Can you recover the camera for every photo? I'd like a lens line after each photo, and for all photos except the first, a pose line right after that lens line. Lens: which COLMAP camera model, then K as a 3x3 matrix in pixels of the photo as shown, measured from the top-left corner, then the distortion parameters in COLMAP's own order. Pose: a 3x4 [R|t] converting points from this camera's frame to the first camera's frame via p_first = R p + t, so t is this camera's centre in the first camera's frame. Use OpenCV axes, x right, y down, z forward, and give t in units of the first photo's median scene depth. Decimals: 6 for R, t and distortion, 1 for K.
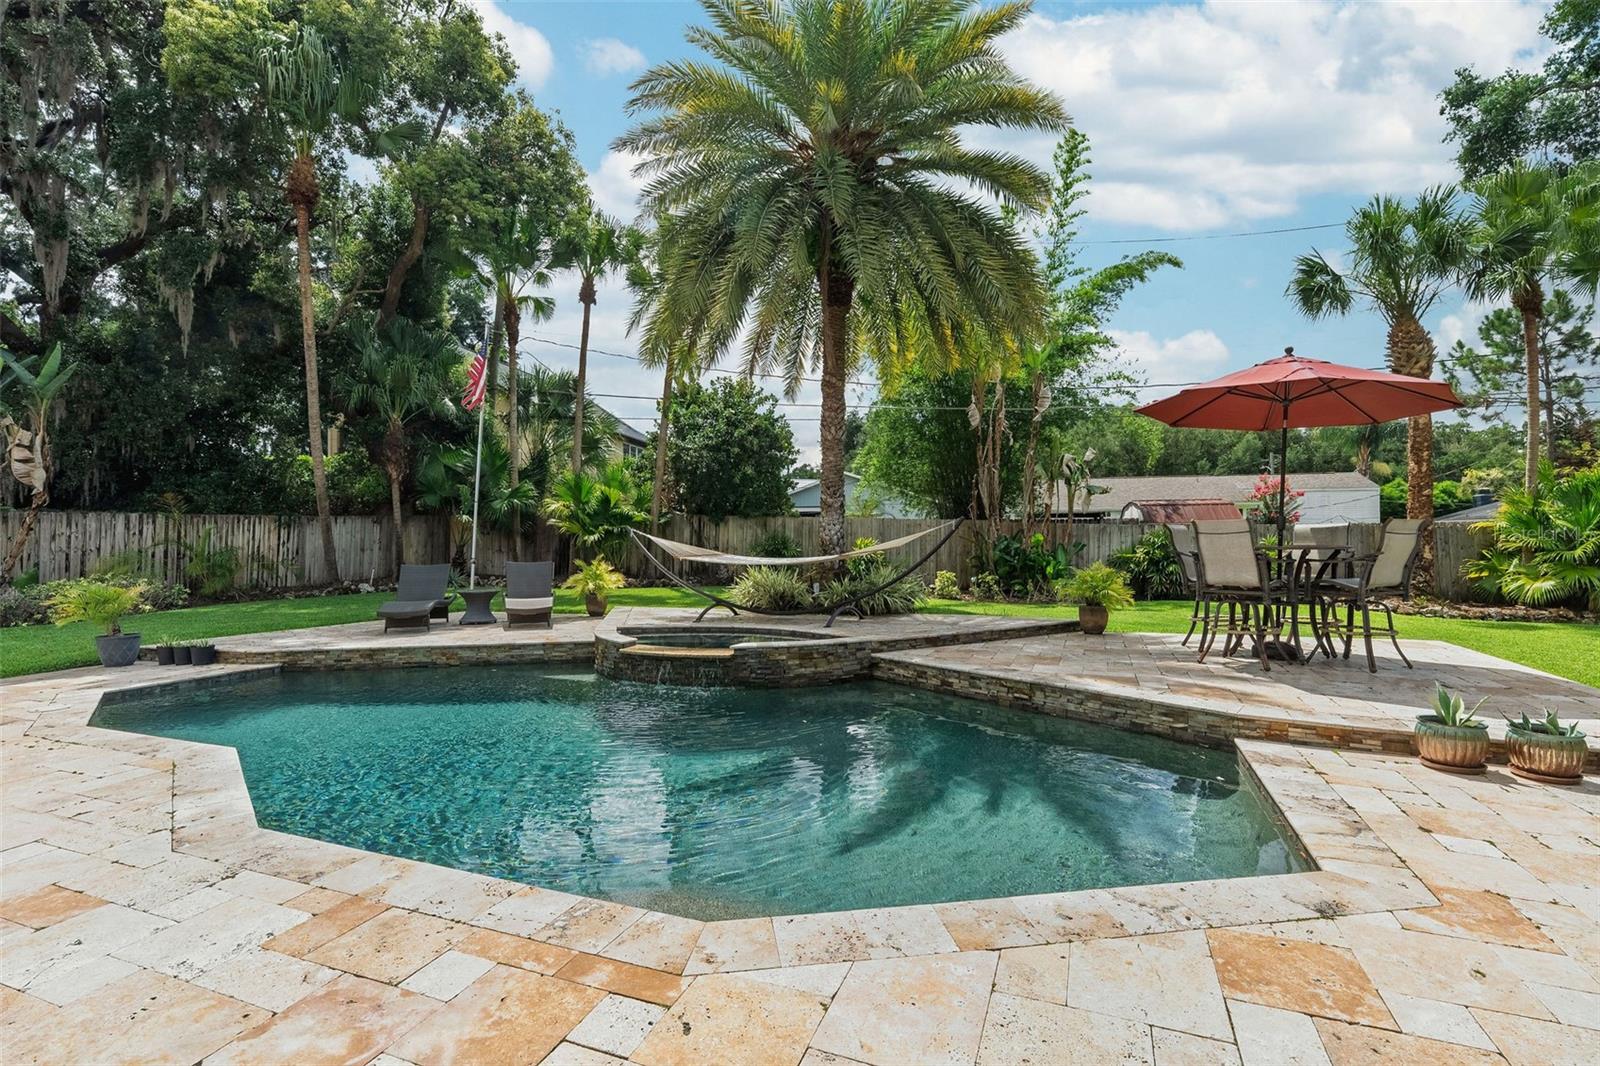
lens RADIAL K [[745.4, 0, 796.6], [0, 745.4, 534.1], [0, 0, 1]] dist [-0.005727, 0.000385]
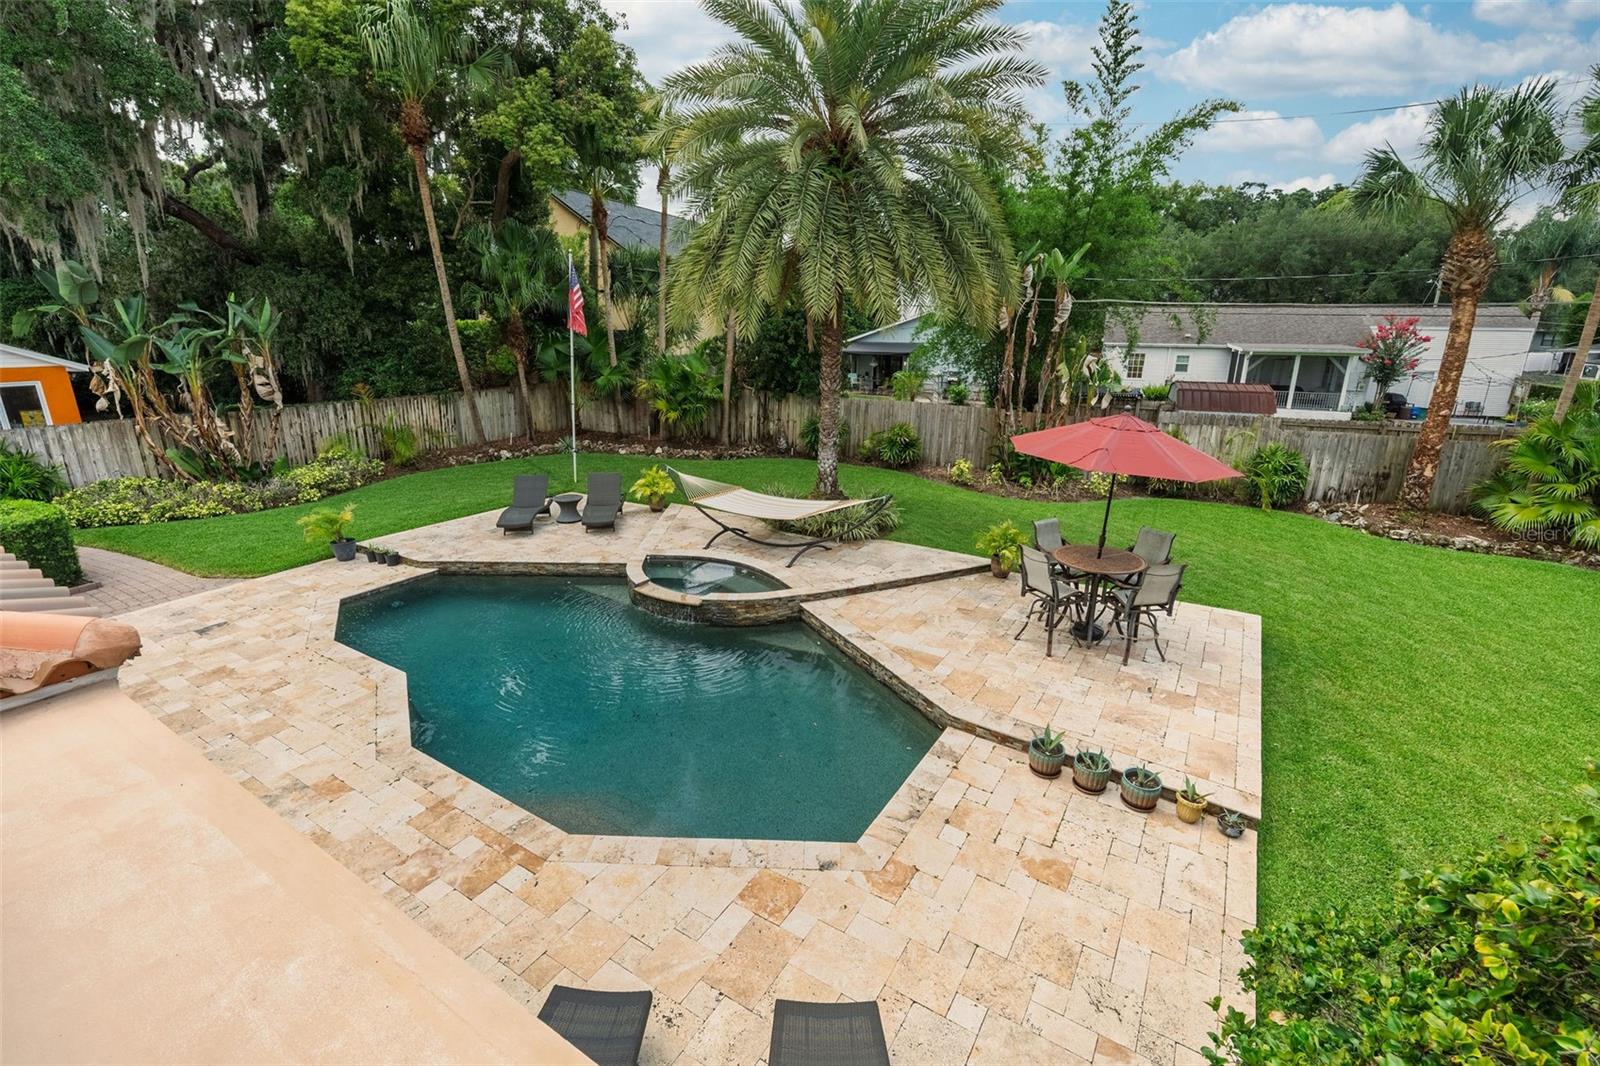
lens RADIAL K [[713.6, 0, 798.0], [0, 713.6, 531.4], [0, 0, 1]] dist [-0.007054, 0.000685]
pose [[0.983397, 0.061961, -0.170564, 0.182501], [-0.008982, 0.955371, 0.295273, -0.215082], [0.181247, -0.288839, 0.940065, -0.147705]]
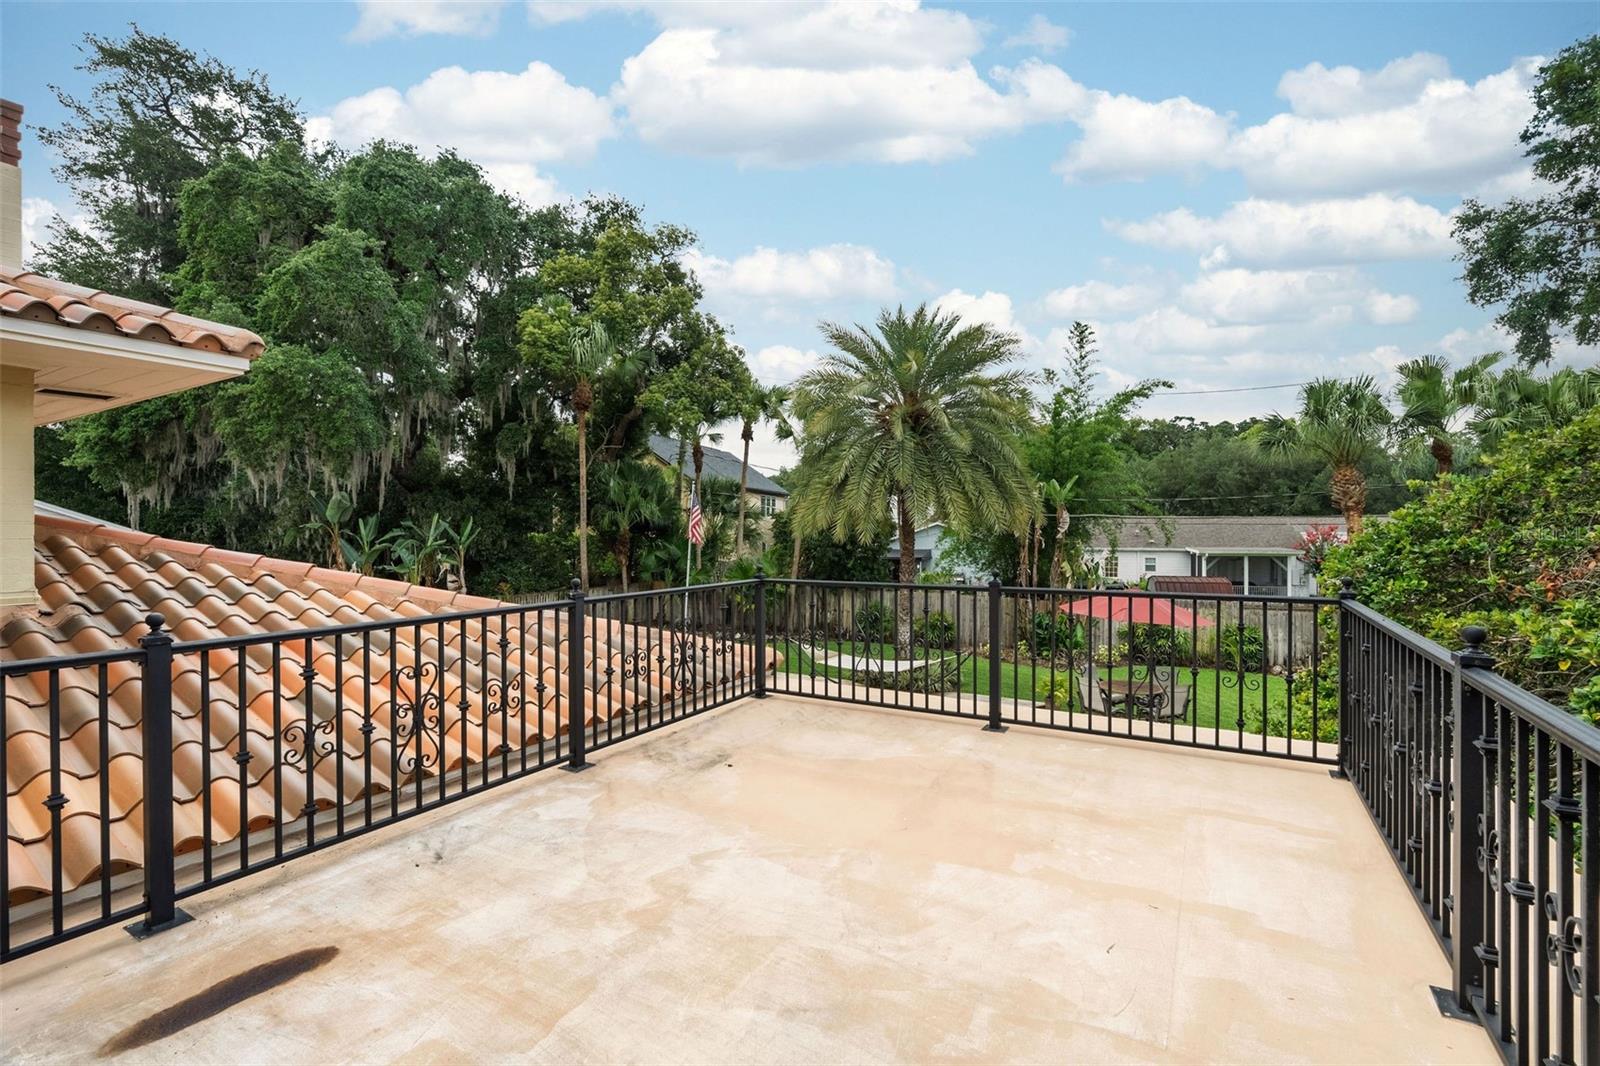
lens RADIAL K [[704.9, 0, 799.5], [0, 704.9, 531.8], [0, 0, 1]] dist [-0.007081, 0.000725]
pose [[0.988472, 0.004450, -0.151337, 0.041424], [-0.002627, 0.999922, 0.012247, -0.217964], [0.151380, -0.011708, 0.988406, -0.500280]]
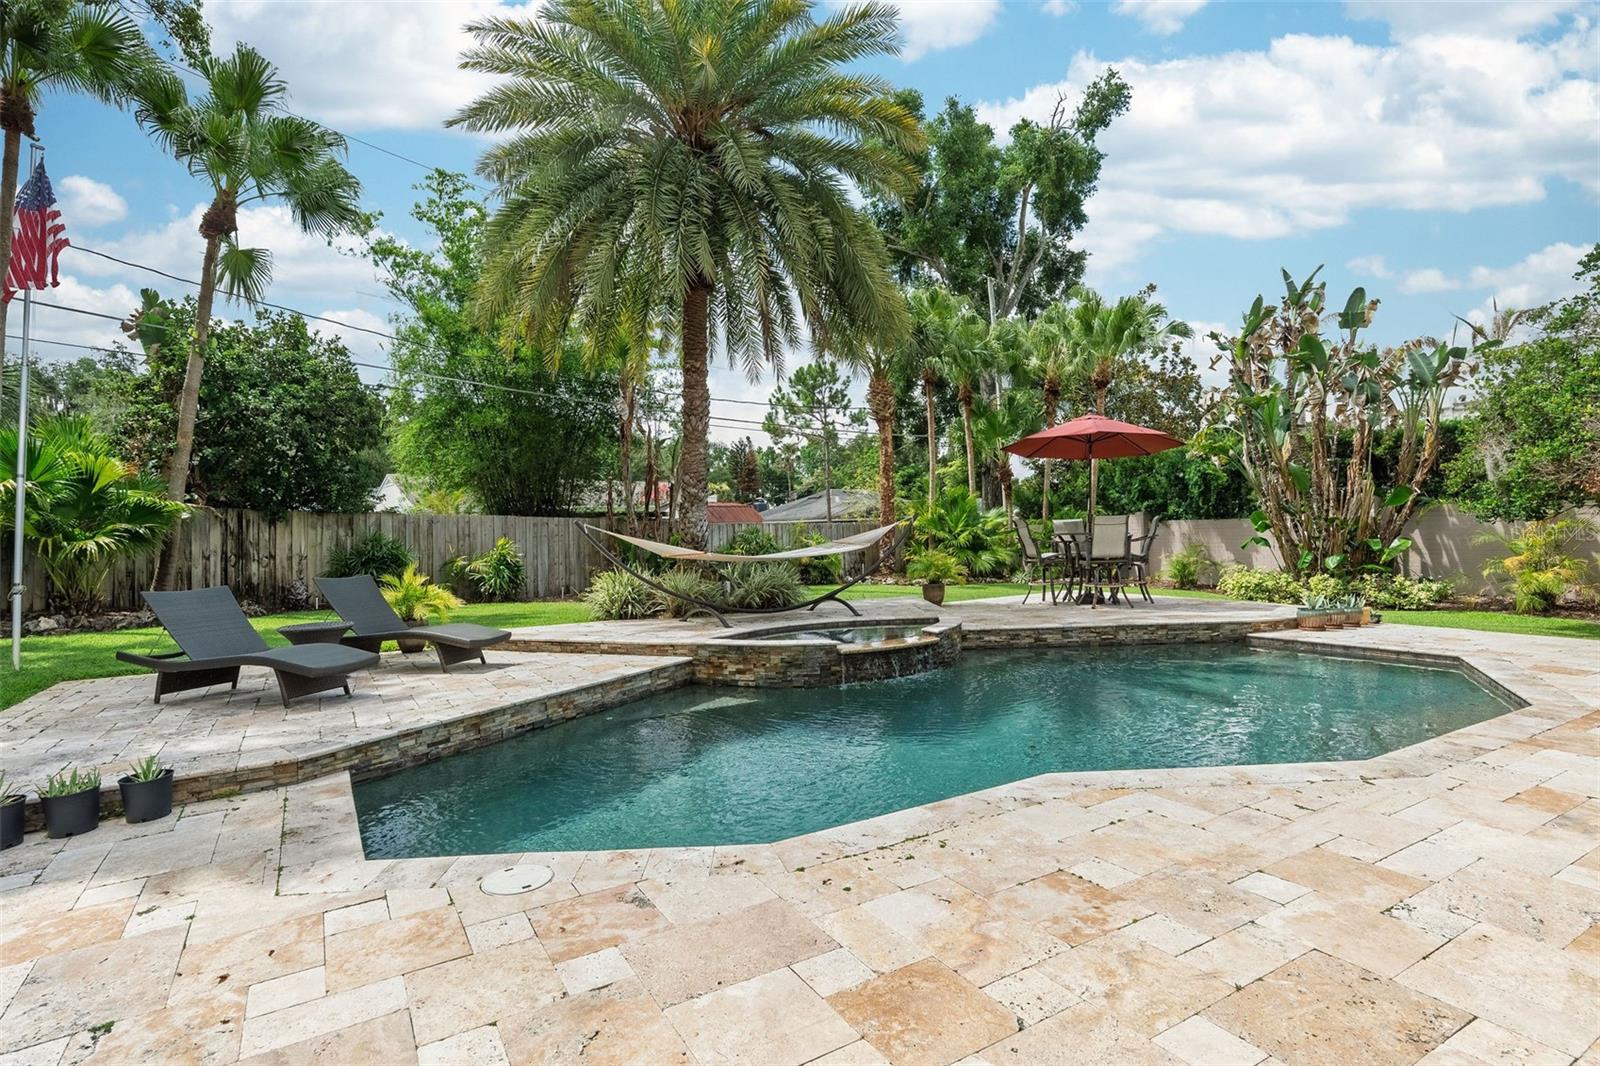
lens RADIAL K [[811.8, 0, 796.7], [0, 811.8, 529.1], [0, 0, 1]] dist [-0.002689, -0.000516]
pose [[0.607817, -0.003641, 0.794069, -0.596955], [0.013602, 0.999891, -0.005826, 0.005345], [-0.793961, 0.014342, 0.607800, 0.240786]]
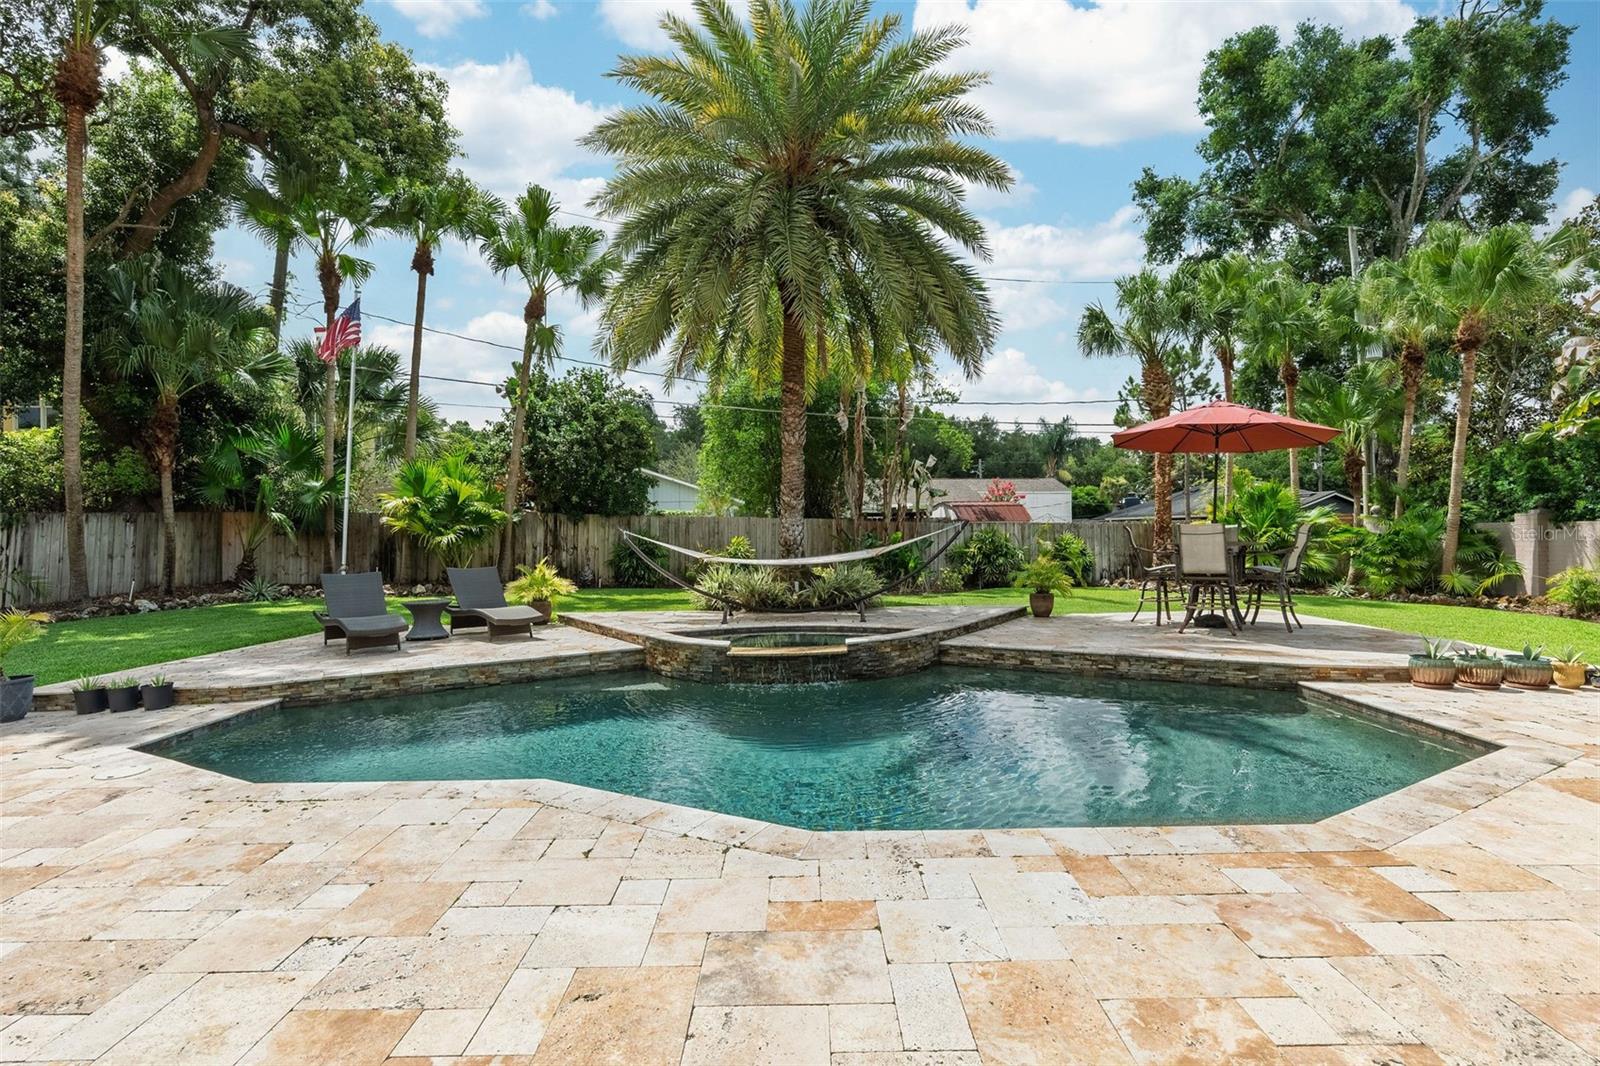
lens RADIAL K [[757.6, 0, 797.5], [0, 757.6, 530.8], [0, 0, 1]] dist [-0.006977, 0.001197]
pose [[0.929457, -0.004810, 0.368899, -0.292860], [0.004410, 0.999988, 0.001927, -0.005915], [-0.368904, -0.000164, 0.929467, 0.009433]]
